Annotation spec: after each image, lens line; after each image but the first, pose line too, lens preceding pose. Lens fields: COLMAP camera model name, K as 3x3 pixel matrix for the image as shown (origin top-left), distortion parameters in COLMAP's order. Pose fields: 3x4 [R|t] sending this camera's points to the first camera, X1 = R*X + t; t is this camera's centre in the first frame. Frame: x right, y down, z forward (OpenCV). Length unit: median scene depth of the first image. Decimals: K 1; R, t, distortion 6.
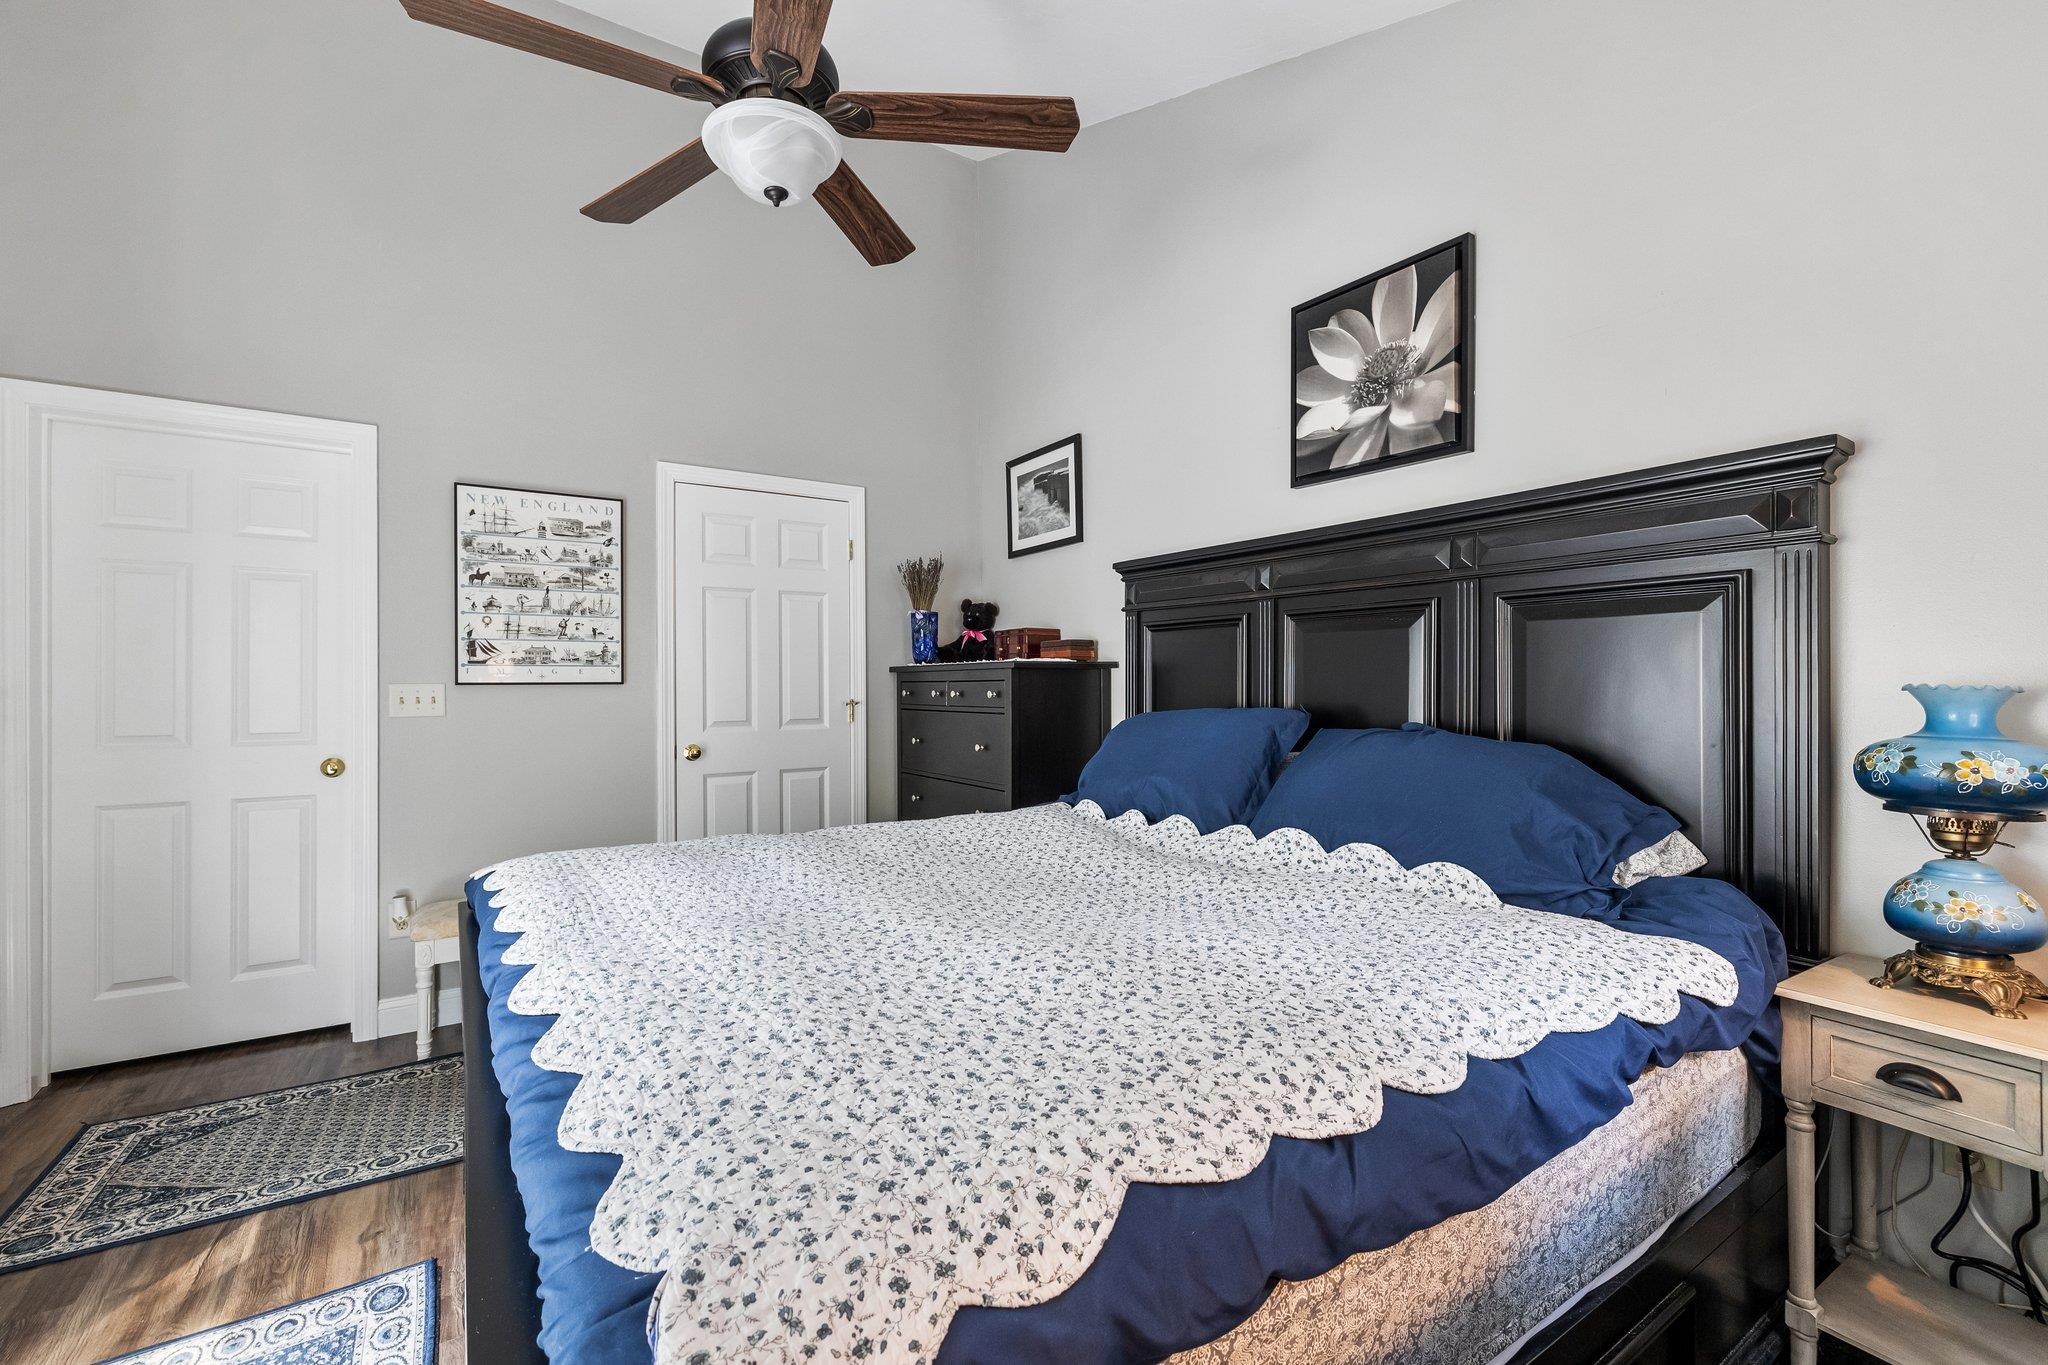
lens RADIAL K [[856.9, 0, 1003.1], [0, 856.9, 682.2], [0, 0, 1]] dist [-0.000375, -0.000867]
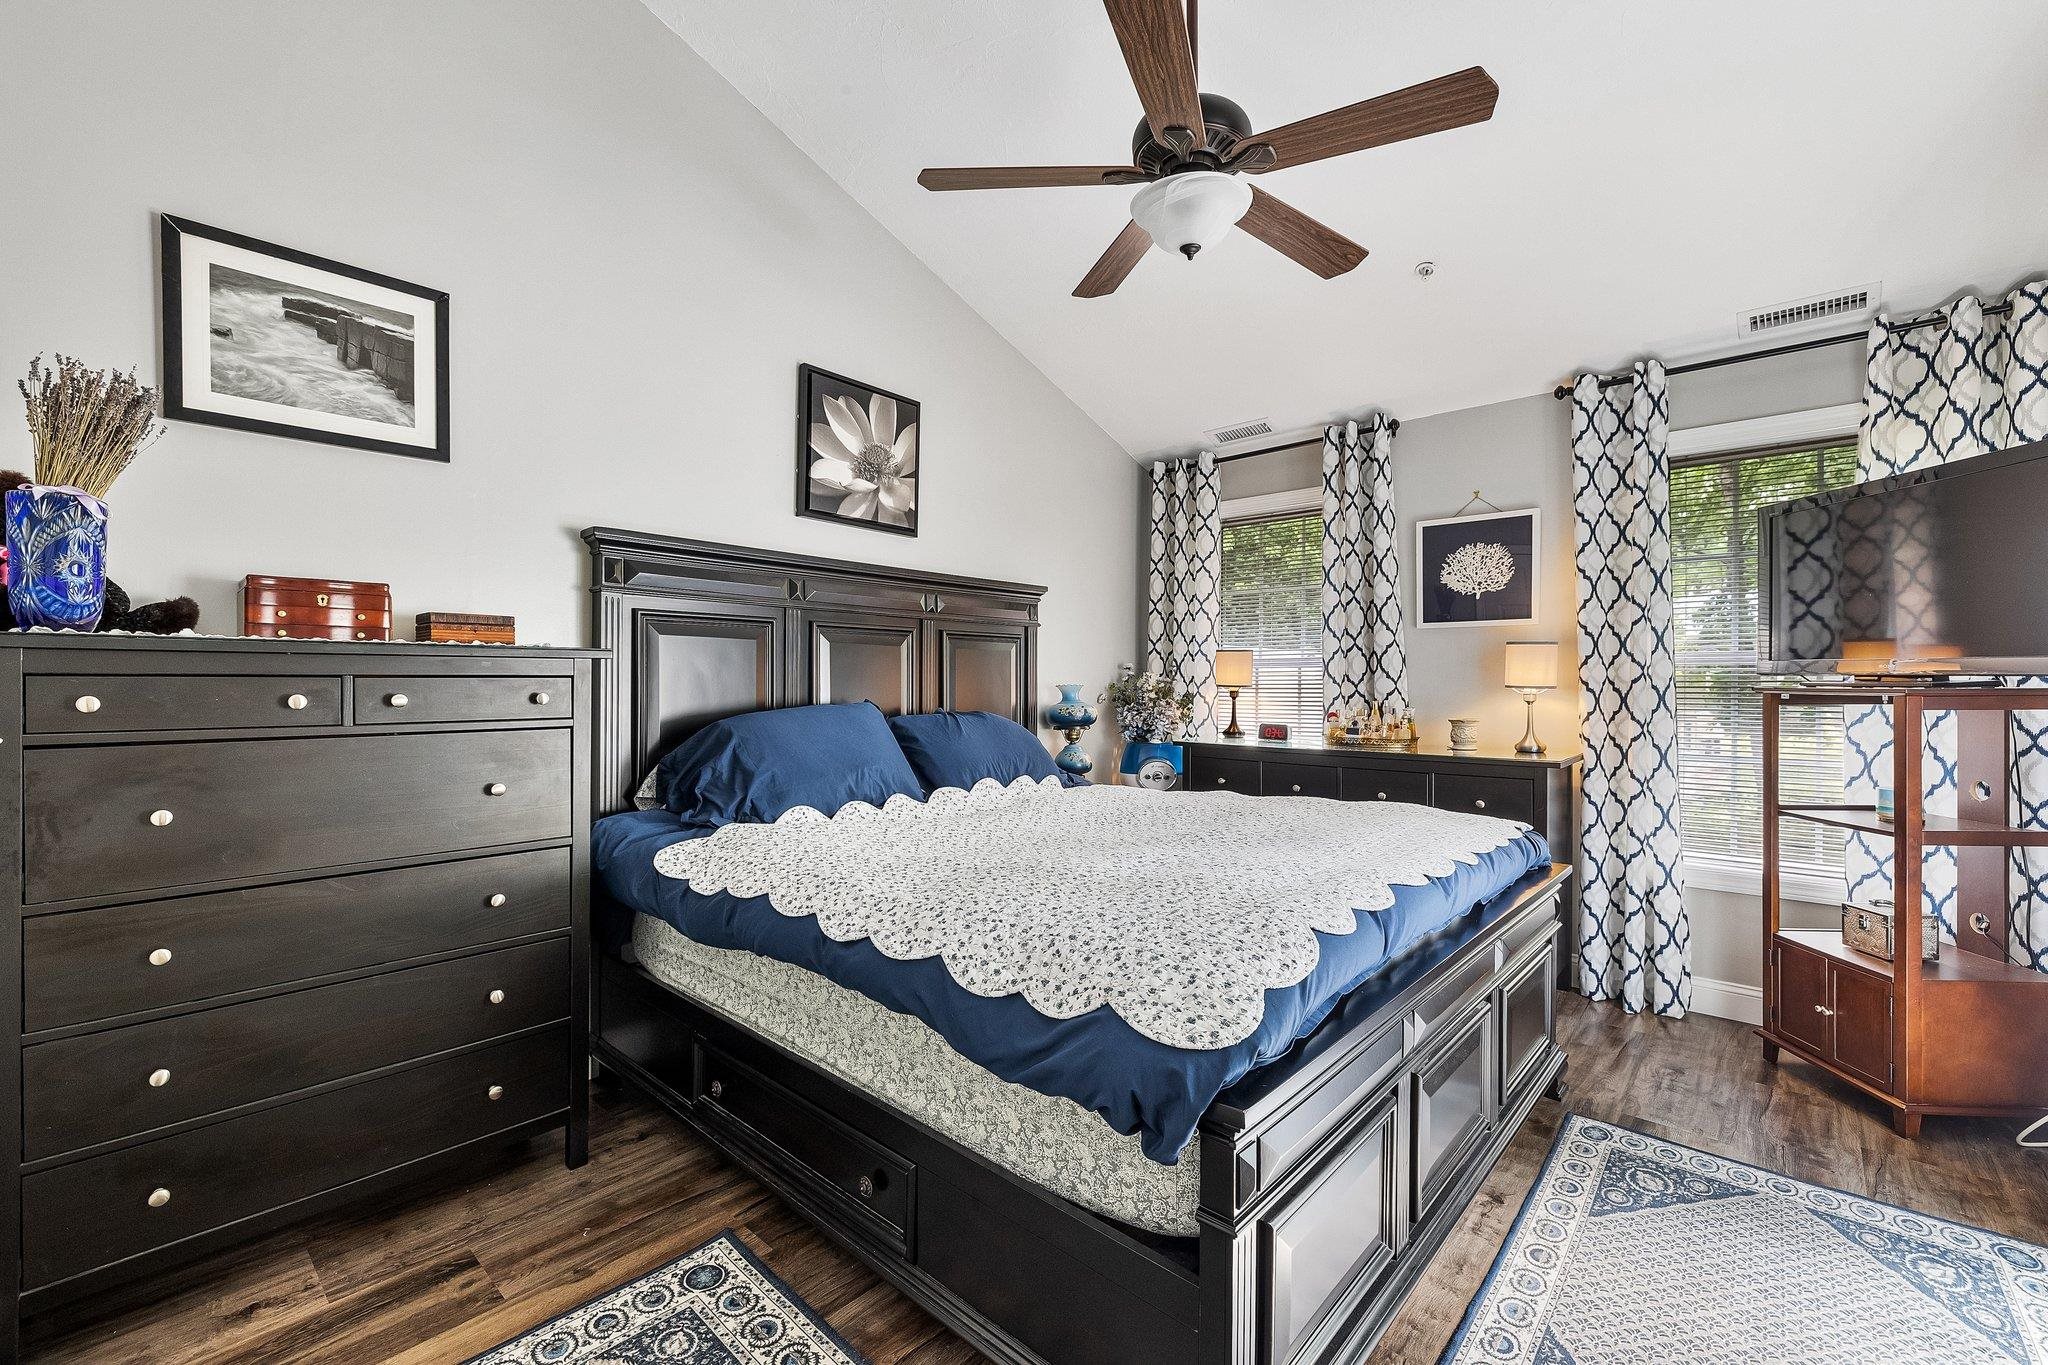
lens RADIAL K [[856.9, 0, 1024.3], [0, 856.9, 686.0], [0, 0, 1]] dist [-0.000375, -0.000867]
pose [[-0.256886, -0.007642, 0.966411, -0.352493], [-0.008089, 0.999951, 0.005757, -0.001107], [-0.966408, -0.006338, -0.256935, 0.404076]]
